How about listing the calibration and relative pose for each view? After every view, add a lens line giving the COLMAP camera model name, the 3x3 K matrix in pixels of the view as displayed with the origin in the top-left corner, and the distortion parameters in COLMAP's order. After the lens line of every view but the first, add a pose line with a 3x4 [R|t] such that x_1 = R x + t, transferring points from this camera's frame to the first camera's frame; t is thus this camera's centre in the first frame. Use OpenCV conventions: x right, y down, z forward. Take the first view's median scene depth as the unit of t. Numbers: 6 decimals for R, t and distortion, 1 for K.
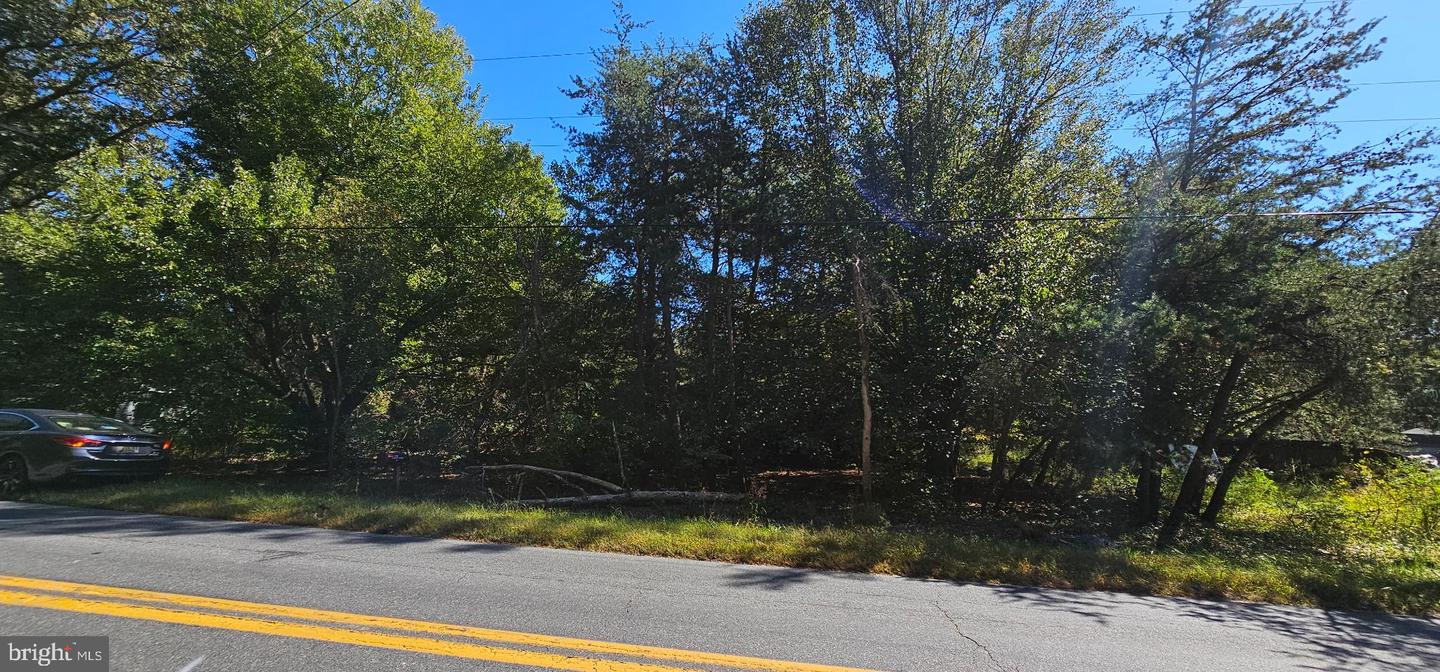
lens RADIAL K [[596.6, 0, 708.3], [0, 596.6, 341.6], [0, 0, 1]] dist [-0.004406, 0.000081]
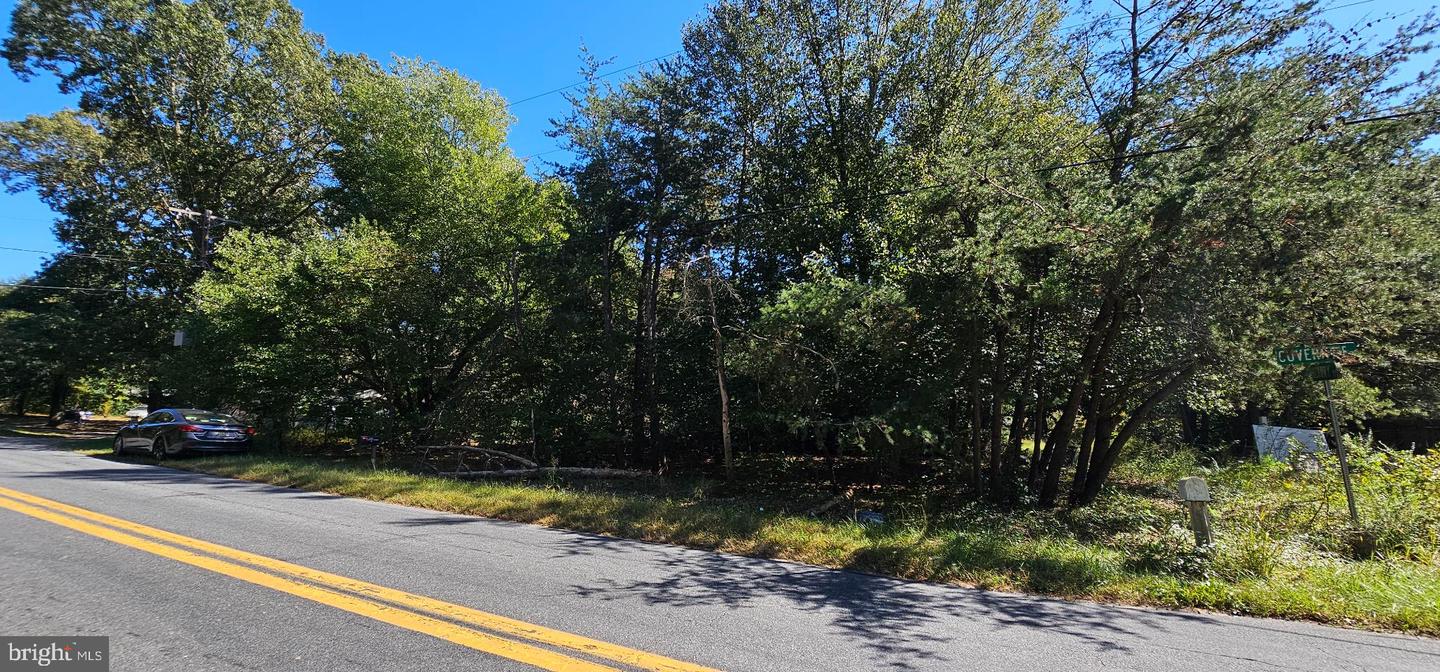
lens RADIAL K [[596.6, 0, 708.3], [0, 596.6, 341.6], [0, 0, 1]] dist [-0.004406, 0.000081]
pose [[0.945949, -0.056297, -0.319391, 0.544424], [0.059069, 0.998253, -0.001010, 0.016205], [0.318890, -0.017911, 0.947623, -0.031096]]
